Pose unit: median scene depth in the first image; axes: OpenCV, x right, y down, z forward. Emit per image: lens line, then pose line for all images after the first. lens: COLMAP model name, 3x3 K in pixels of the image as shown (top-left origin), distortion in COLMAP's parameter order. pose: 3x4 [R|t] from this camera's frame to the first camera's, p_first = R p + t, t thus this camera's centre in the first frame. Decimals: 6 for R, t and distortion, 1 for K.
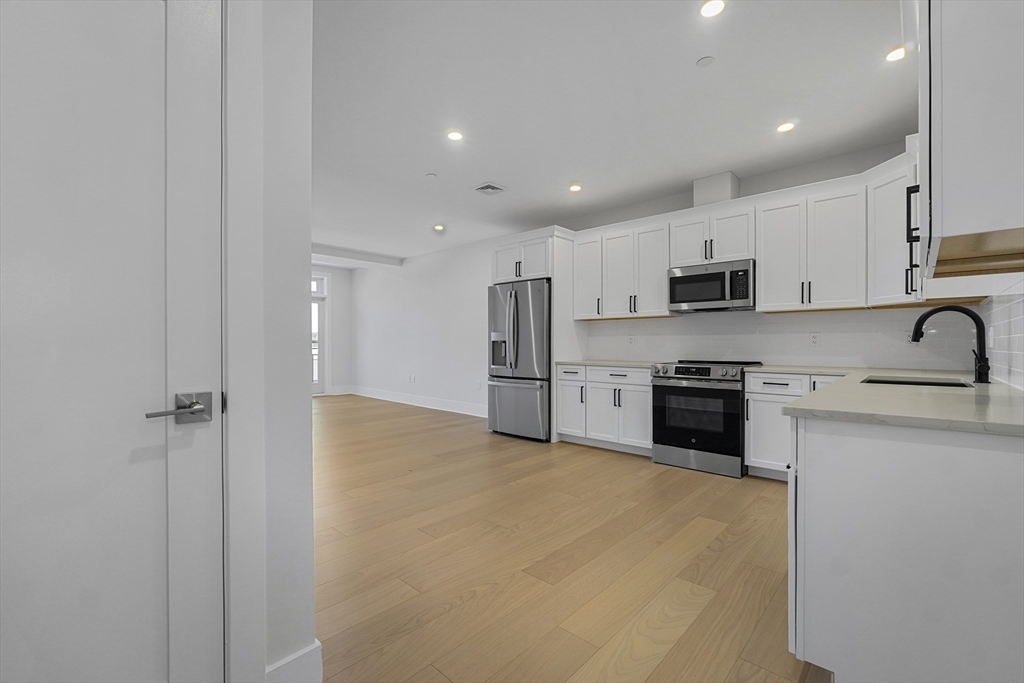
lens RADIAL K [[440.8, 0, 512.0], [0, 440.8, 341.5], [0, 0, 1]] dist [-0.001653, 0.000080]
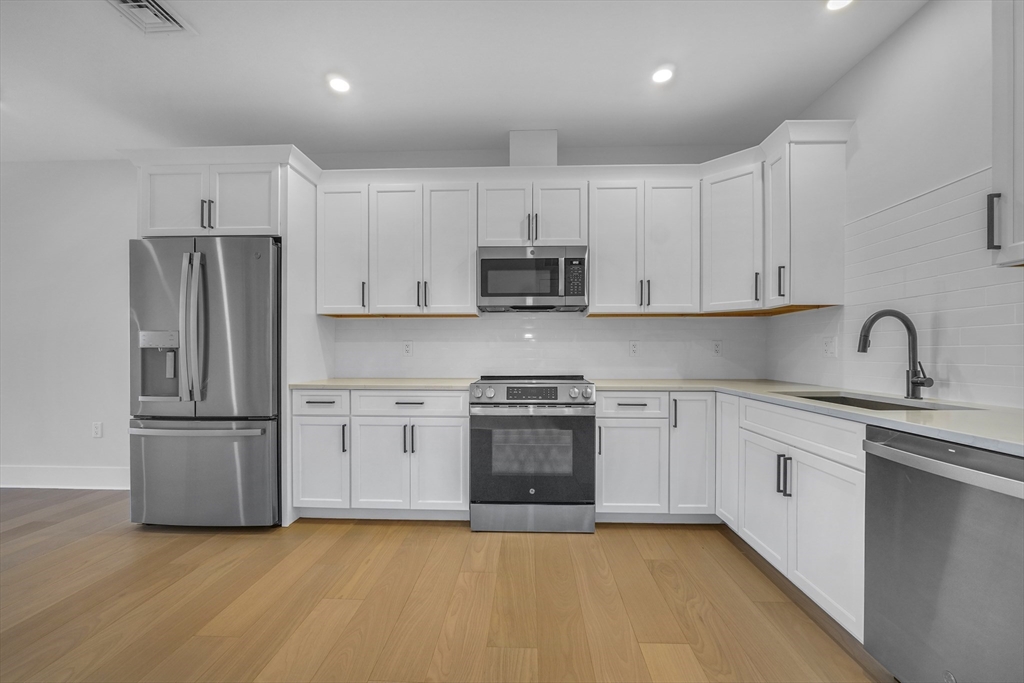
lens RADIAL K [[440.8, 0, 512.1], [0, 440.8, 352.5], [0, 0, 1]] dist [-0.010874, 0.000615]
pose [[0.759472, -0.001658, 0.650538, -0.060392], [-0.003263, 0.999974, 0.006358, -0.001014], [-0.650532, -0.006952, 0.759447, 0.425005]]
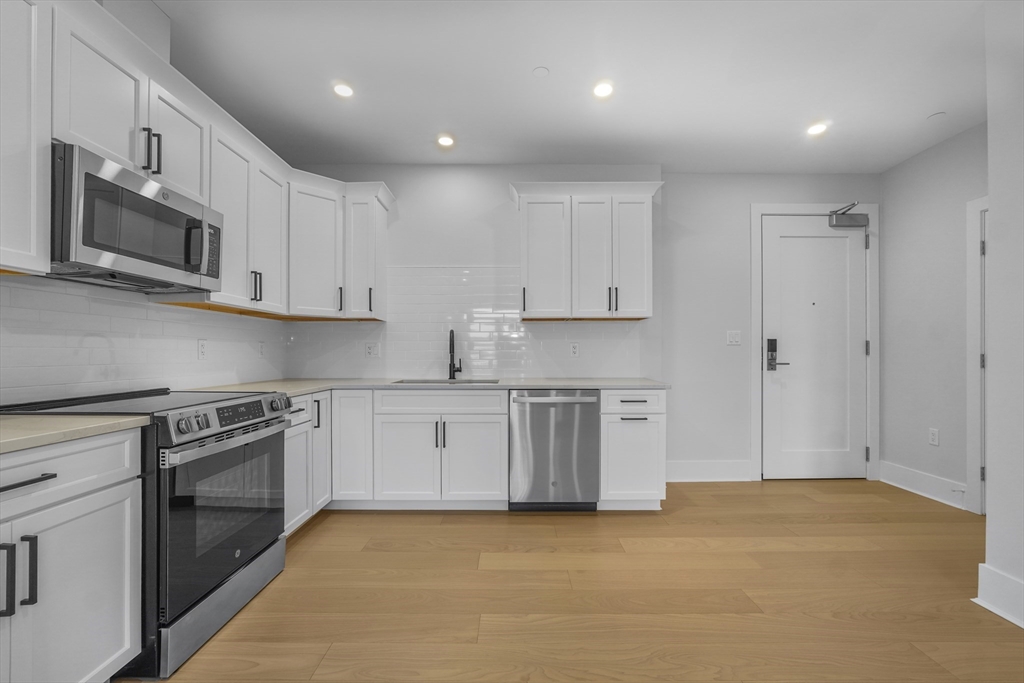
lens RADIAL K [[440.8, 0, 512.1], [0, 440.8, 352.5], [0, 0, 1]] dist [-0.010874, 0.000615]
pose [[-0.683163, 0.000488, 0.730266, -0.134371], [-0.004252, 0.999980, -0.004646, 0.001236], [-0.730254, -0.006279, -0.683147, 0.967552]]
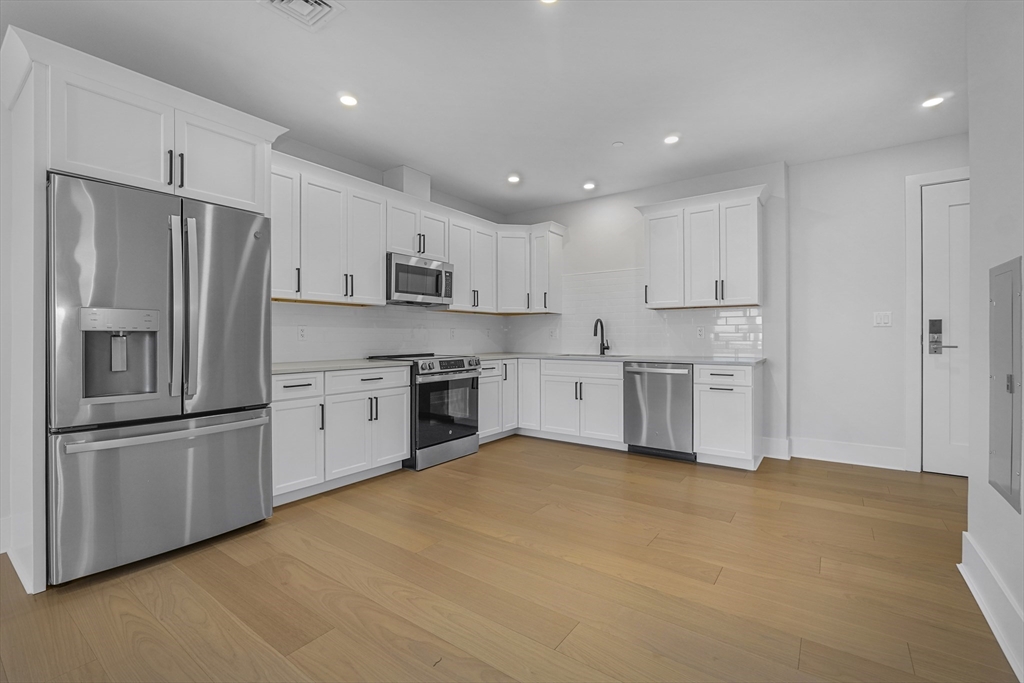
lens RADIAL K [[450.7, 0, 507.7], [0, 450.7, 337.2], [0, 0, 1]] dist [-0.011575, 0.000302]
pose [[-0.120581, -0.002033, 0.992701, -0.558937], [-0.004097, 0.999990, 0.001550, 0.002062], [-0.992695, -0.003880, -0.120589, 0.866633]]
